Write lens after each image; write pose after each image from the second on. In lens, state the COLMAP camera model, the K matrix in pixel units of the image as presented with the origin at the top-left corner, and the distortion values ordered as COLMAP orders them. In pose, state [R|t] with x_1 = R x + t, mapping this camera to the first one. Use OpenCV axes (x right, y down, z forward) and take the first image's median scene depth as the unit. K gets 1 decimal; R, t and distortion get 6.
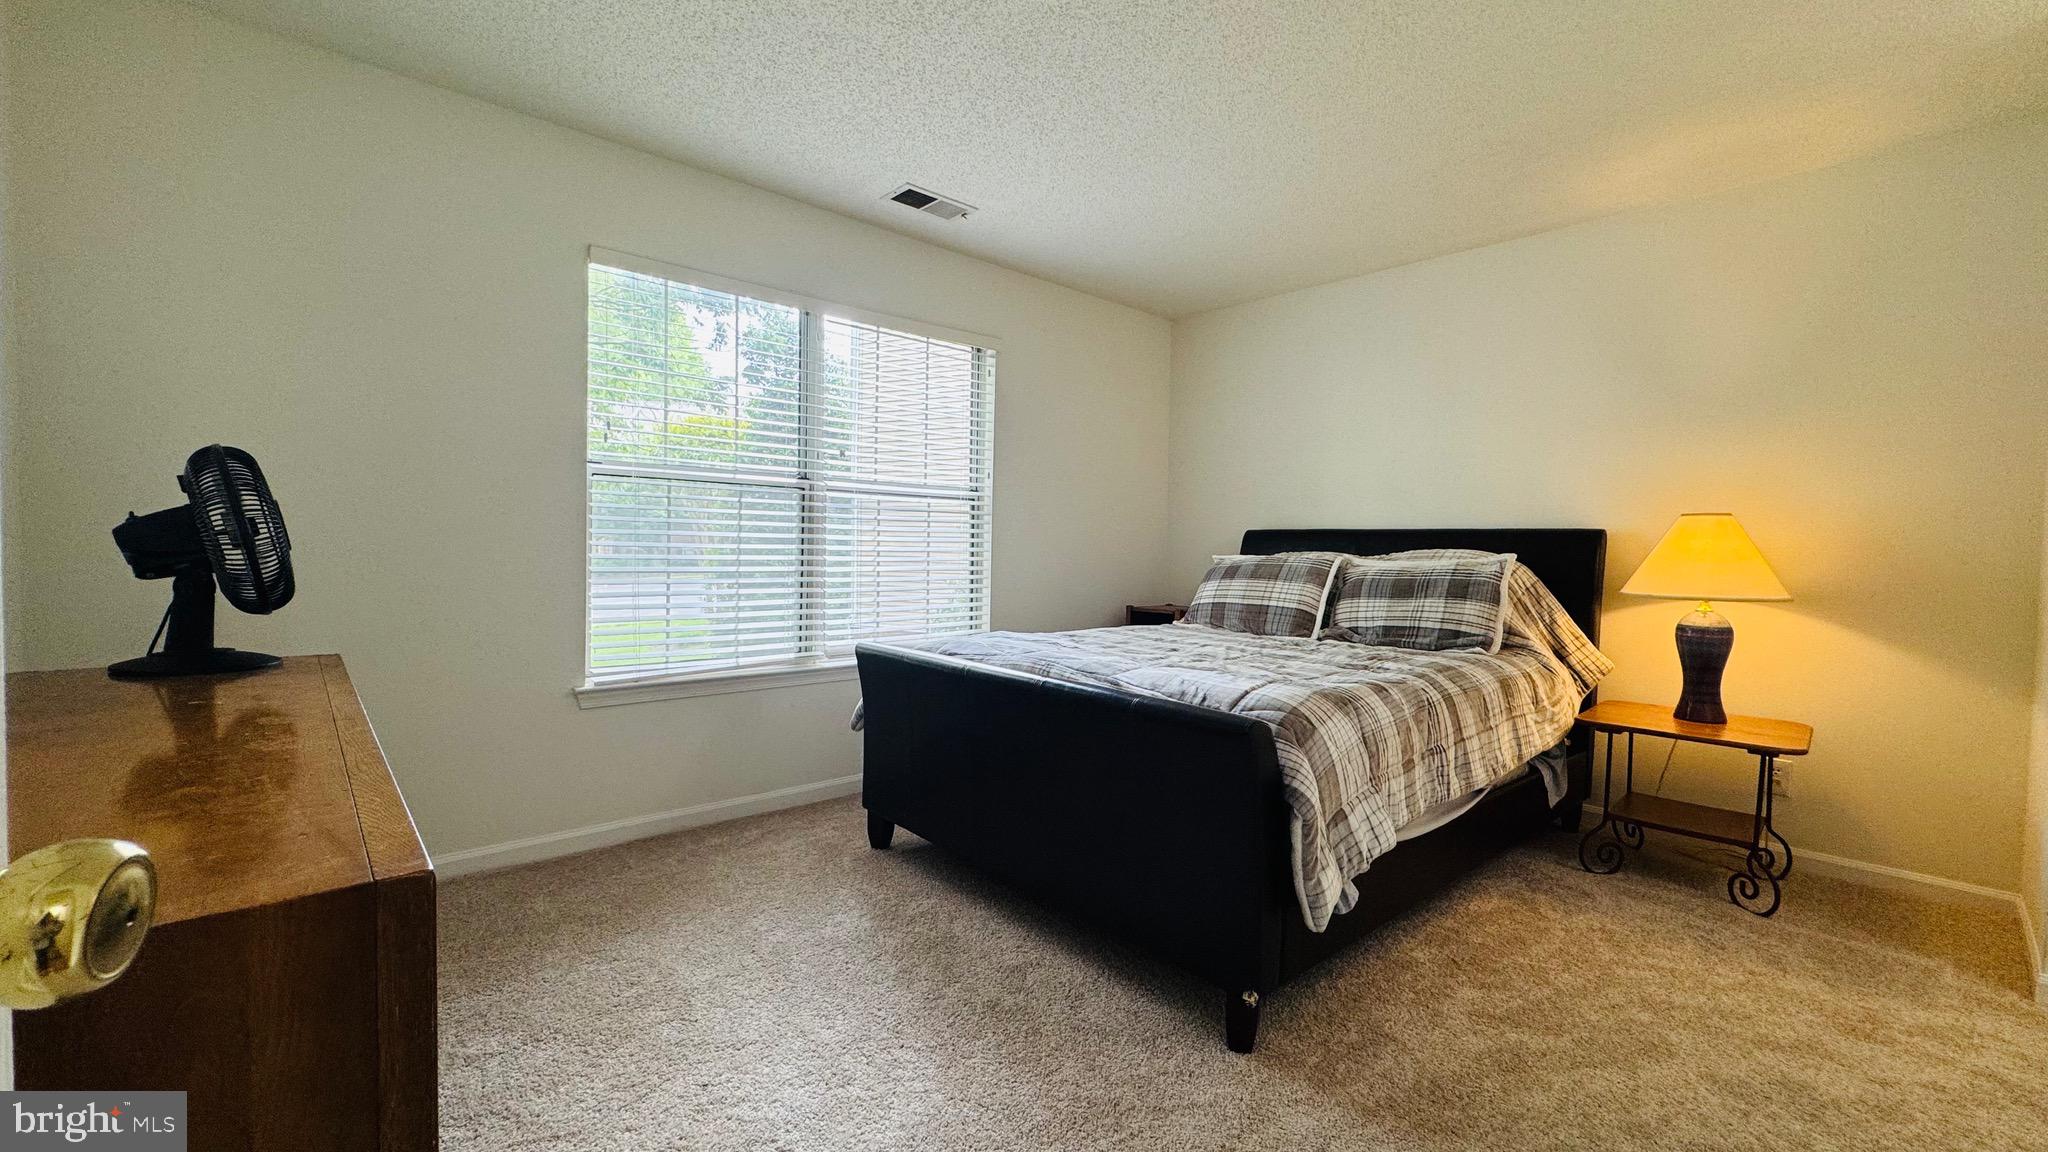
lens RADIAL K [[826.0, 0, 1056.8], [0, 826.0, 590.8], [0, 0, 1]] dist [-0.000122, 0.000040]
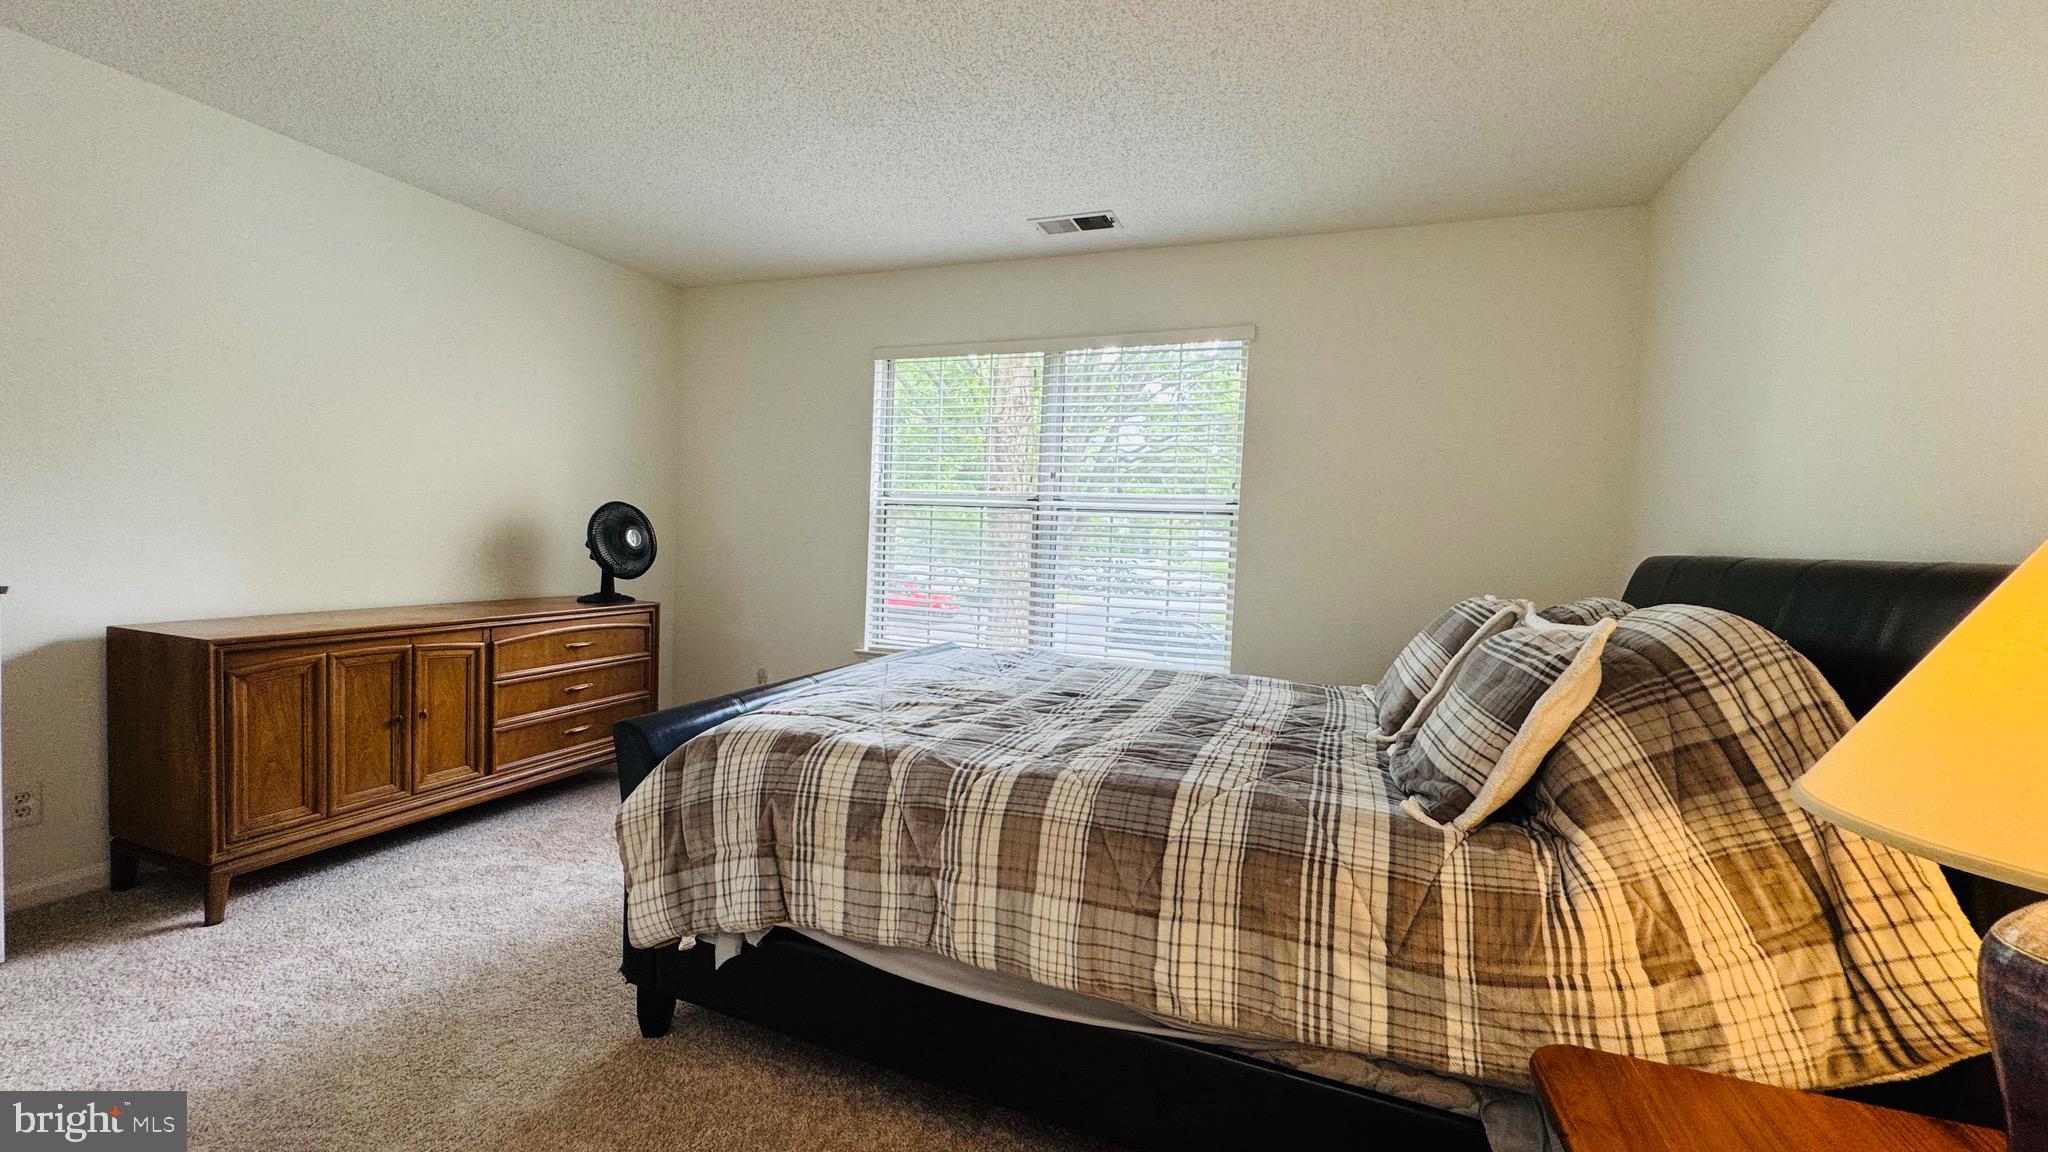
lens RADIAL K [[815.9, 0, 1024.0], [0, 815.9, 576.0], [0, 0, 1]] dist [-0.001991, 0.000160]
pose [[0.426795, 0.026263, -0.903967, 0.888367], [-0.070999, 0.997466, -0.004542, -0.029872], [0.901557, 0.066119, 0.427578, 0.634707]]
